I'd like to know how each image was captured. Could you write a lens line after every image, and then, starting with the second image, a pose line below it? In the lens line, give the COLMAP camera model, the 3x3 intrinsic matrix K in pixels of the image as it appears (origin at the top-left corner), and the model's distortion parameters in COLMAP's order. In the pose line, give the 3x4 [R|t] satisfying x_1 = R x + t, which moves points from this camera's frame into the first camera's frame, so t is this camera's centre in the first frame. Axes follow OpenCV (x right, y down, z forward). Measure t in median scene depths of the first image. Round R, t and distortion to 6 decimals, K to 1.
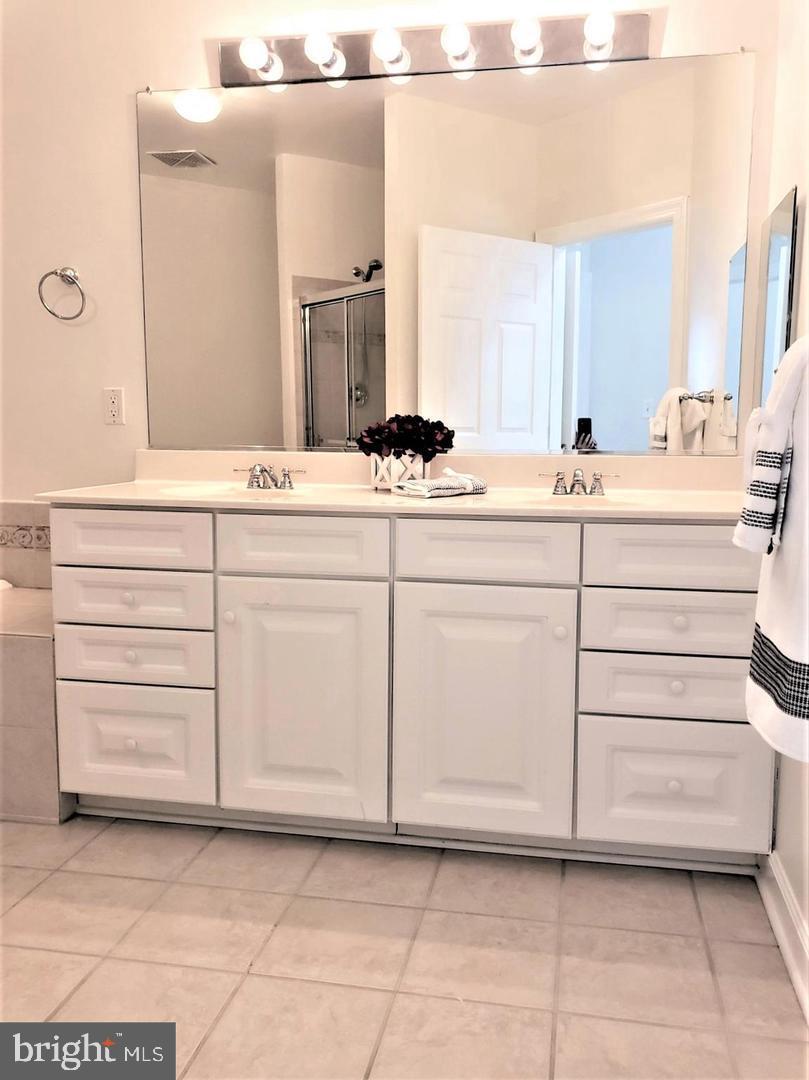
lens RADIAL K [[851.0, 0, 404.5], [0, 851.0, 540.0], [0, 0, 1]] dist [0.144030, -0.244997]
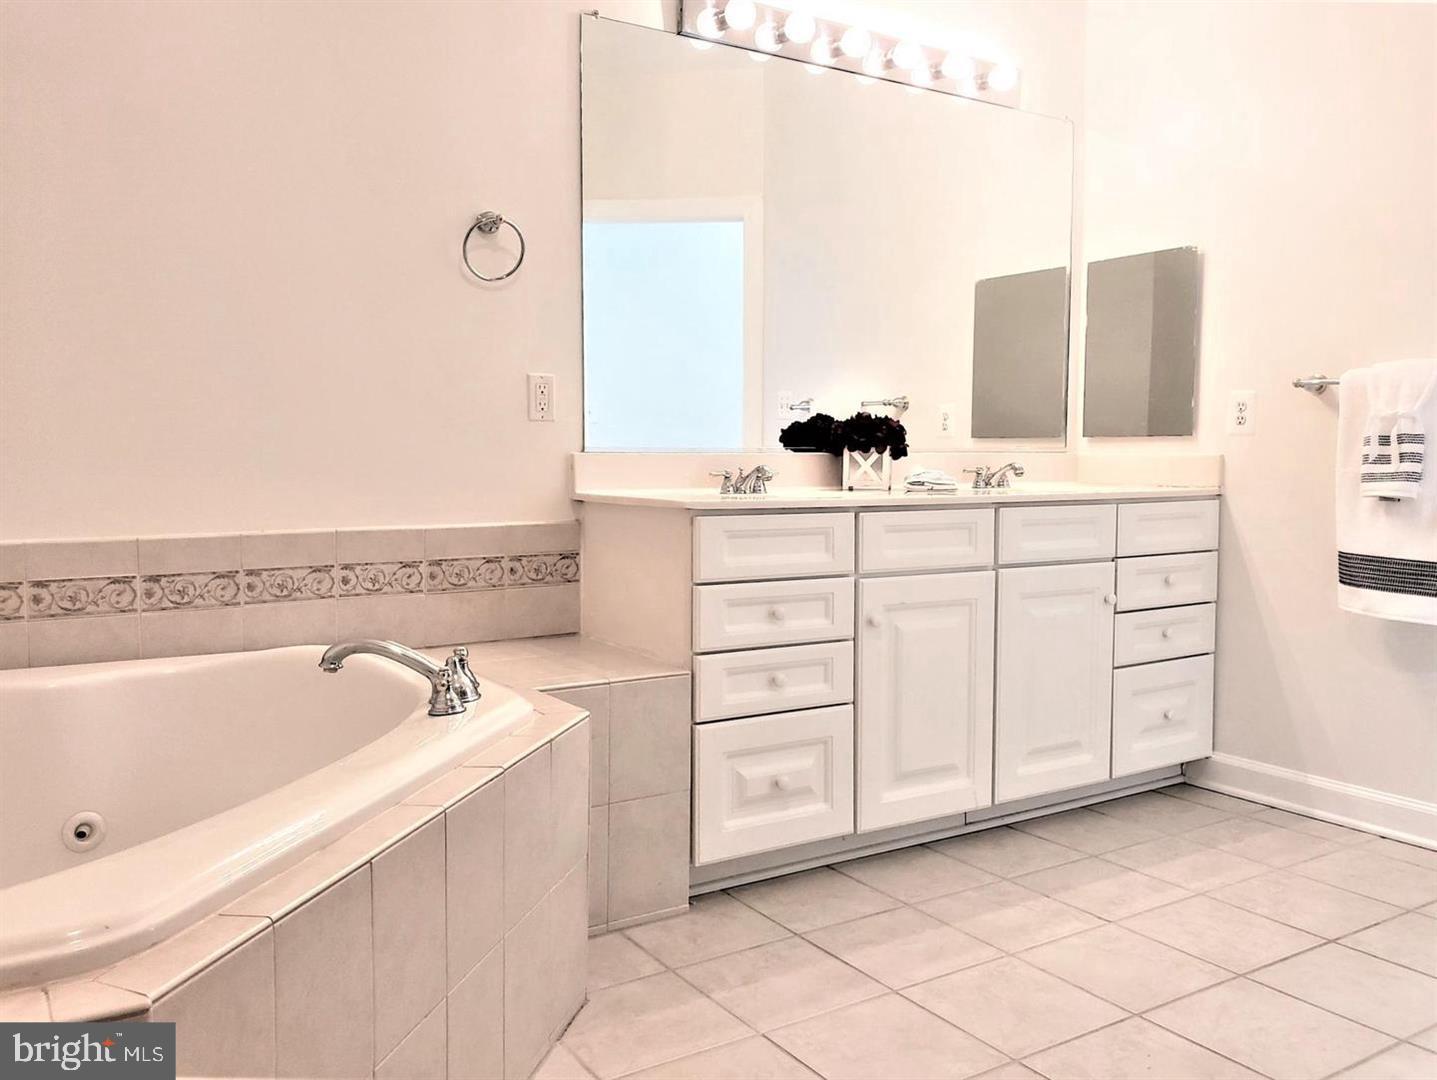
lens RADIAL K [[1132.3, 0, 718.5], [0, 1132.3, 540.0], [0, 0, 1]] dist [0.144030, -0.244997]
pose [[0.735531, -0.053711, 0.675358, -1.177258], [0.090598, 0.995697, -0.019483, 0.009893], [-0.671406, 0.075516, 0.737233, 0.189604]]
